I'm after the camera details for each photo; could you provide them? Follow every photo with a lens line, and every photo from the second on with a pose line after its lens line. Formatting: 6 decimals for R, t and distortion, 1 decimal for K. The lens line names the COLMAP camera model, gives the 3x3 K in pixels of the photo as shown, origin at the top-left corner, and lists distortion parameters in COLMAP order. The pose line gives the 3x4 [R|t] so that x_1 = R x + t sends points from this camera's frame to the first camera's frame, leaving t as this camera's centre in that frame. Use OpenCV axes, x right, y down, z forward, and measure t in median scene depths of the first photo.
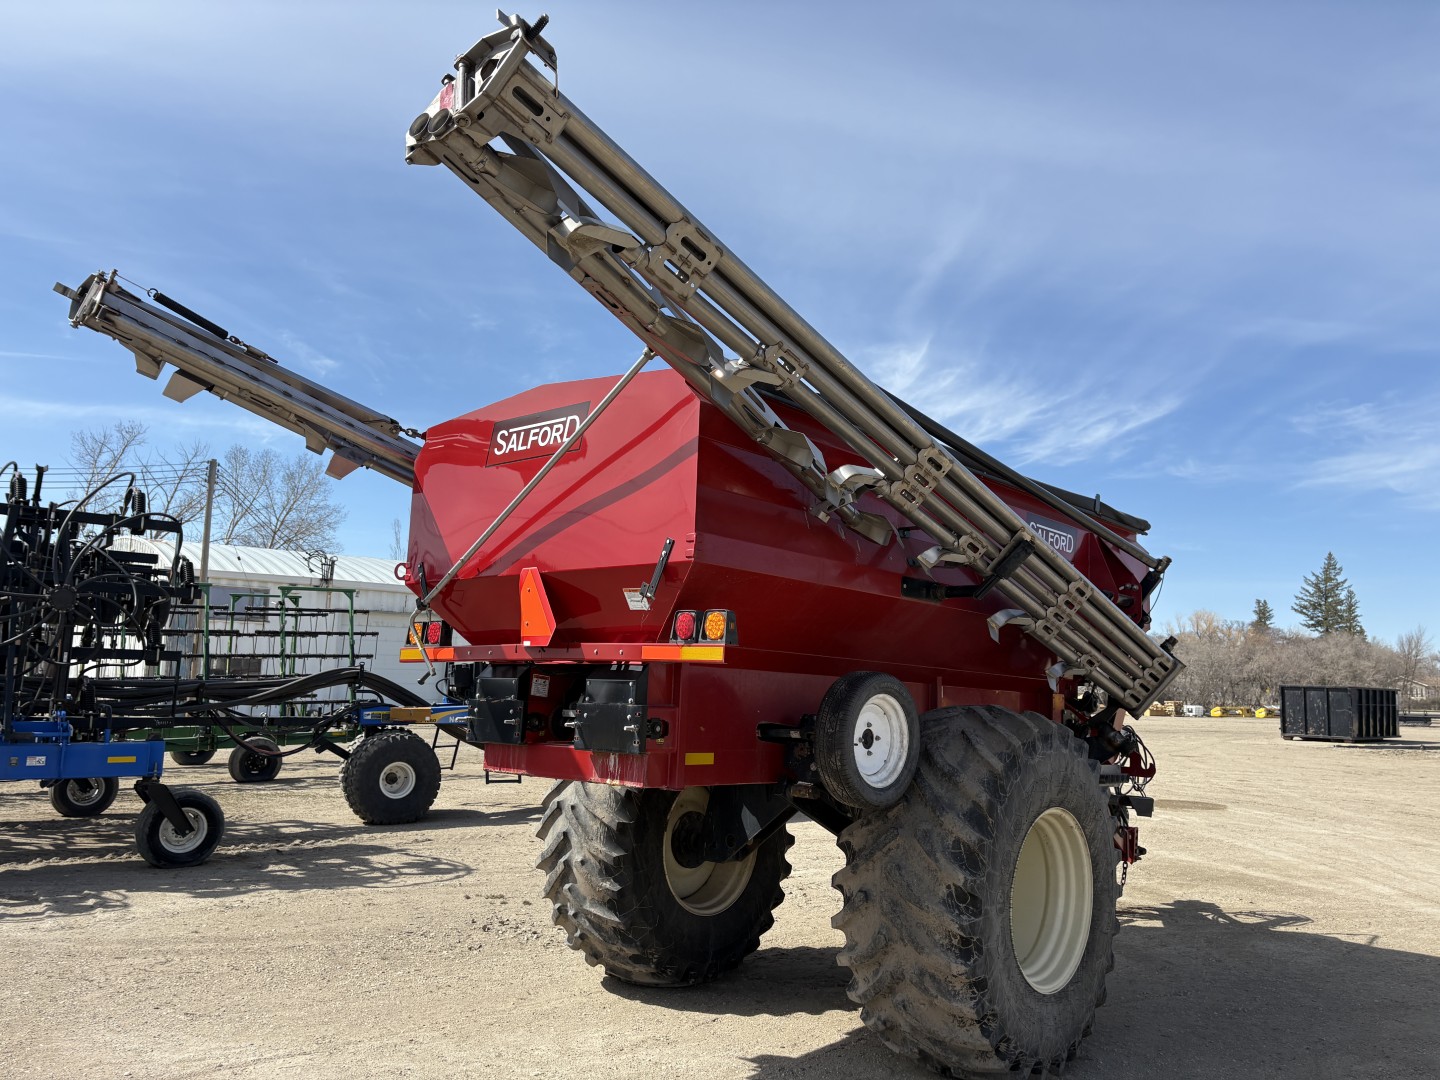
lens RADIAL K [[1098.8, 0, 720.0], [0, 1098.8, 540.0], [0, 0, 1]] dist [0.026745, 0.004035]
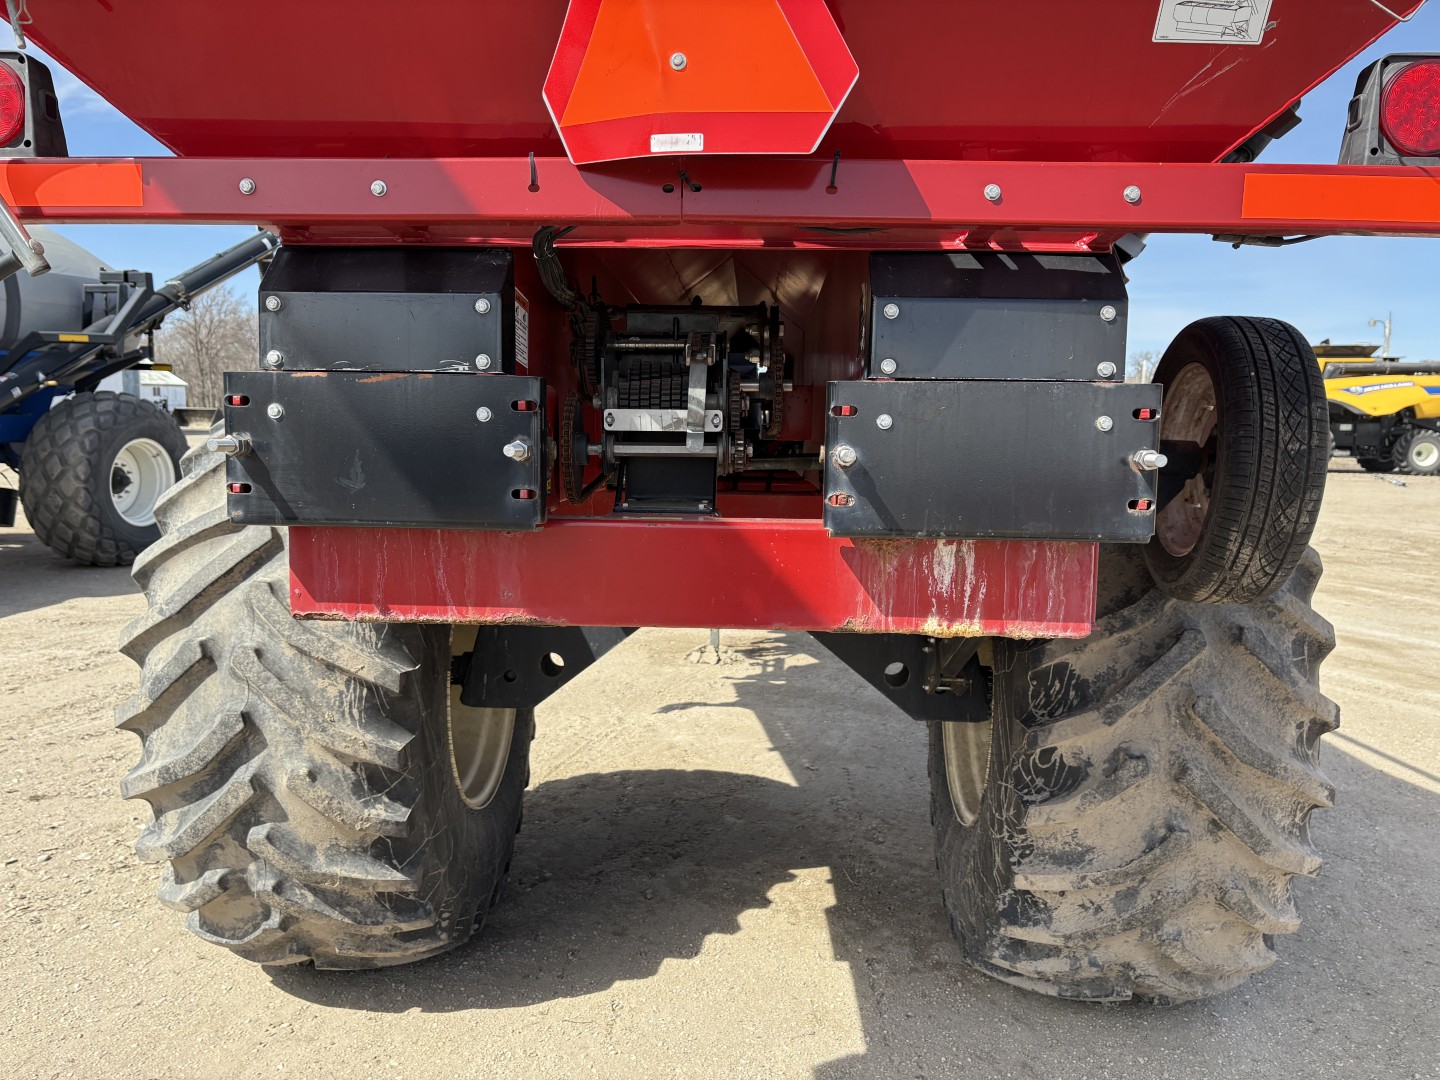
lens RADIAL K [[1099.3, 0, 704.7], [0, 1099.3, 548.8], [0, 0, 1]] dist [0.018433, -0.009305]
pose [[0.771752, -0.088693, 0.629709, -0.268020], [-0.081584, 0.968234, 0.236360, 0.096795], [-0.630669, -0.233785, 0.740001, 0.615219]]
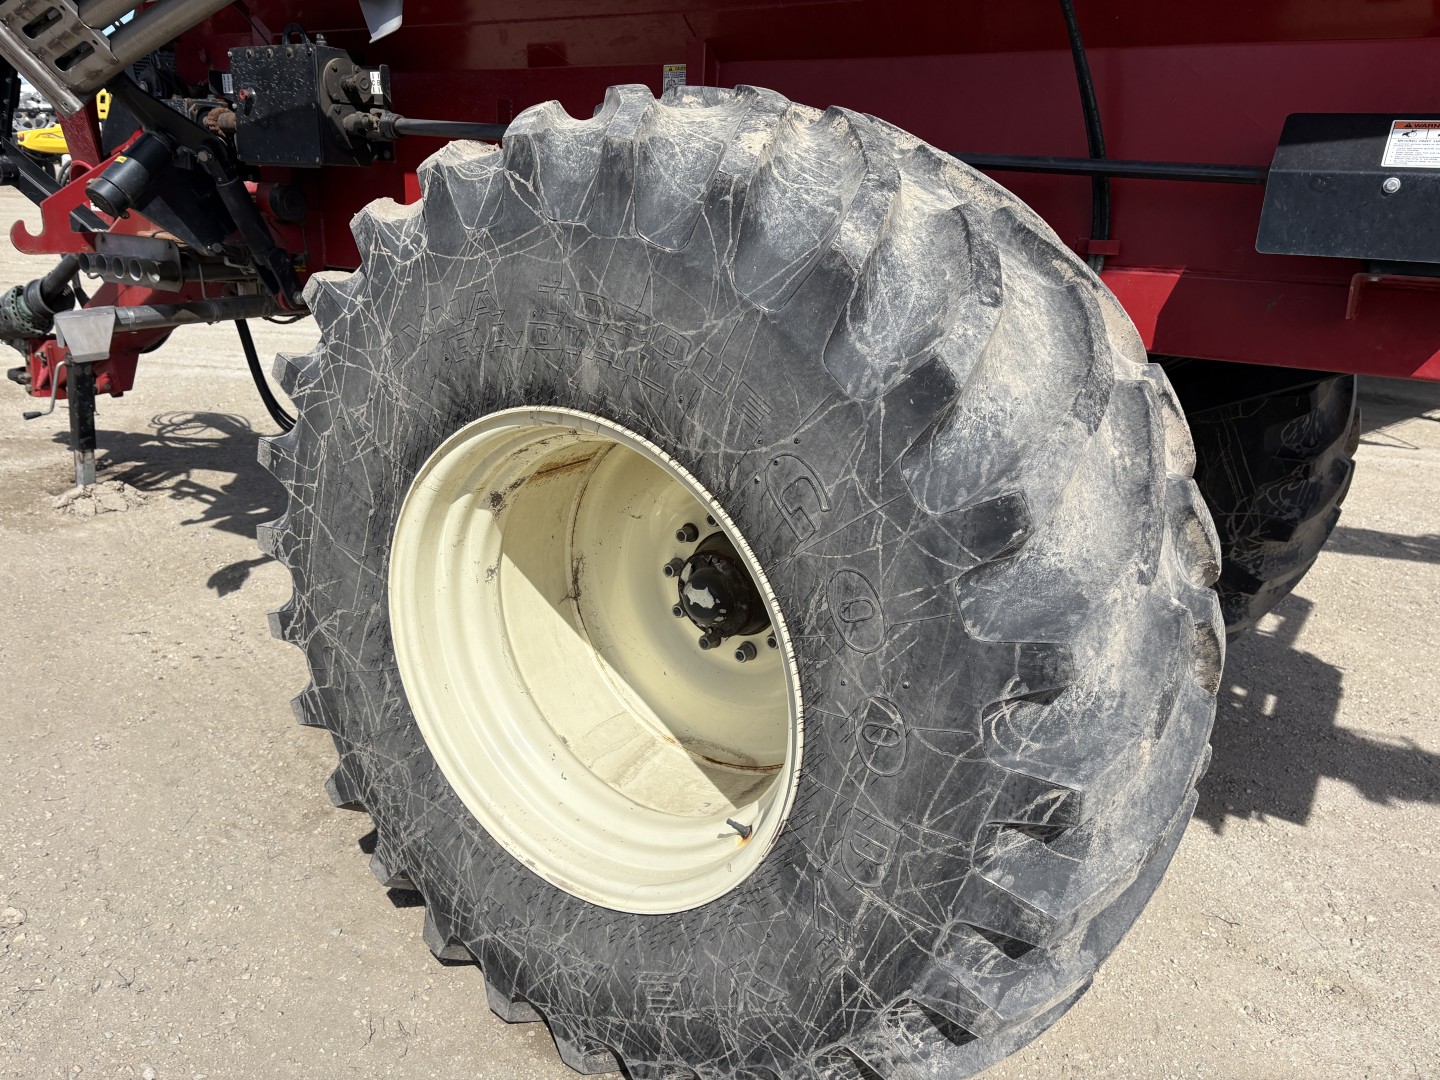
lens RADIAL K [[1099.3, 0, 704.7], [0, 1099.3, 548.8], [0, 0, 1]] dist [0.018433, -0.009305]
pose [[-0.141420, -0.353891, 0.924533, -0.351315], [-0.191496, 0.926059, 0.325183, 0.179408], [-0.971252, -0.131057, -0.198731, 1.190975]]
